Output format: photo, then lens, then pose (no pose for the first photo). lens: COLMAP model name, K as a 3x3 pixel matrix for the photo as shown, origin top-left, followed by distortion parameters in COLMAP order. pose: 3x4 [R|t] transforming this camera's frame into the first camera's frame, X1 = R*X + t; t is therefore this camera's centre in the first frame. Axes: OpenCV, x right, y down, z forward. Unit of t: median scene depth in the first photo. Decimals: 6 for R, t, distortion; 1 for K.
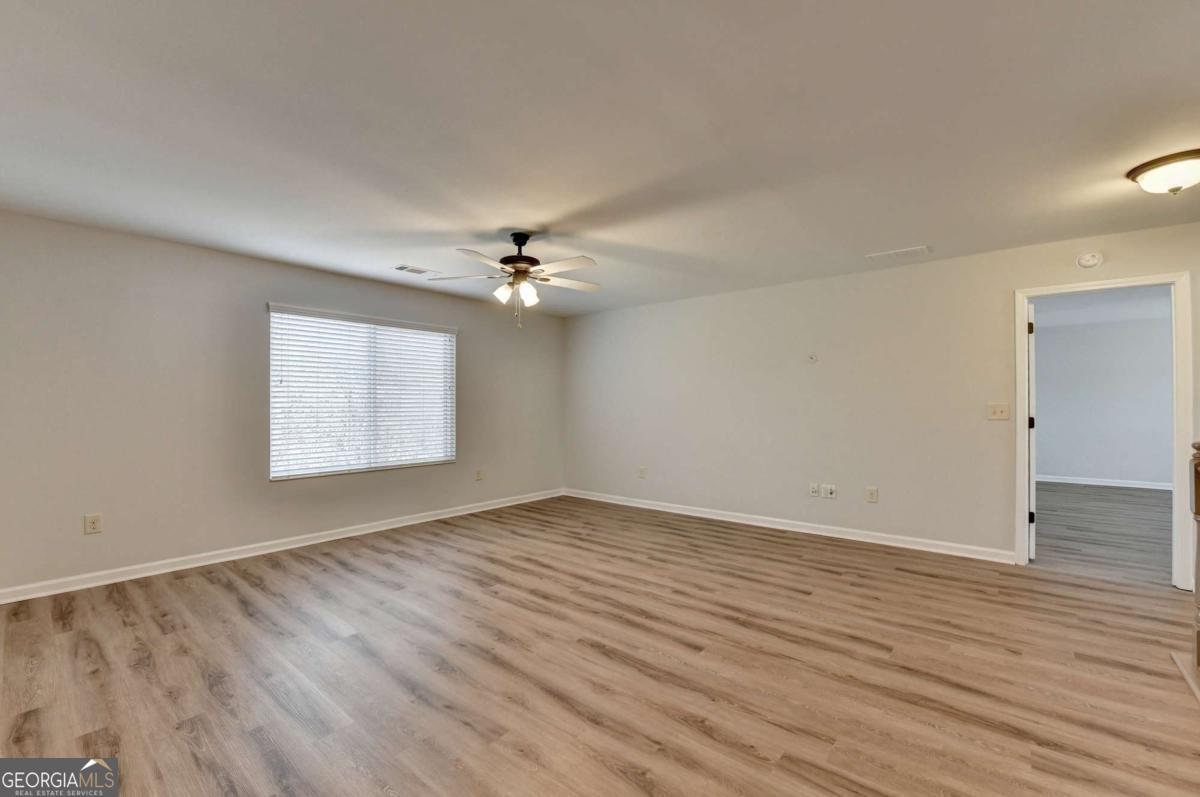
lens RADIAL K [[507.7, 0, 622.0], [0, 507.7, 401.4], [0, 0, 1]] dist [-0.014168, -0.000276]
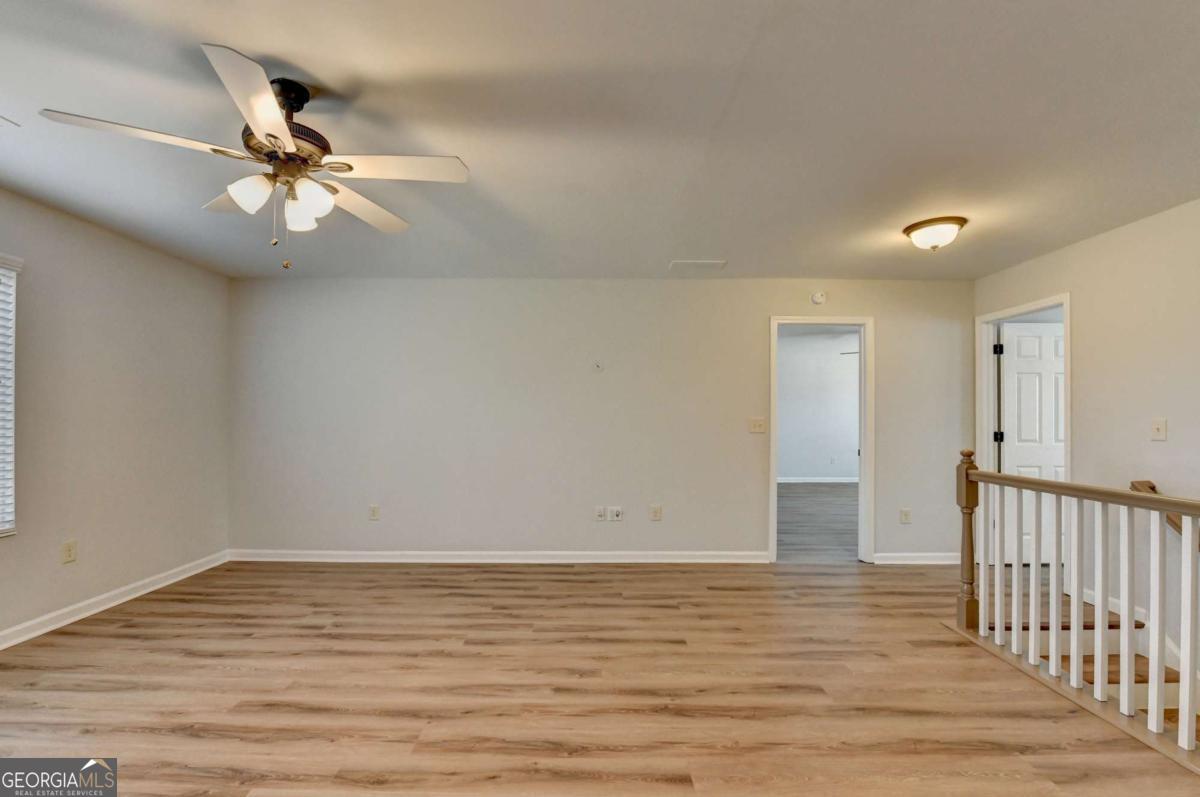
lens RADIAL K [[524.0, 0, 602.8], [0, 524.0, 414.9], [0, 0, 1]] dist [-0.017193, -0.000897]
pose [[0.787687, 0.007233, 0.616033, -0.242297], [-0.008392, 0.999964, -0.001010, 0.001472], [-0.616018, -0.004374, 0.787720, 0.345727]]
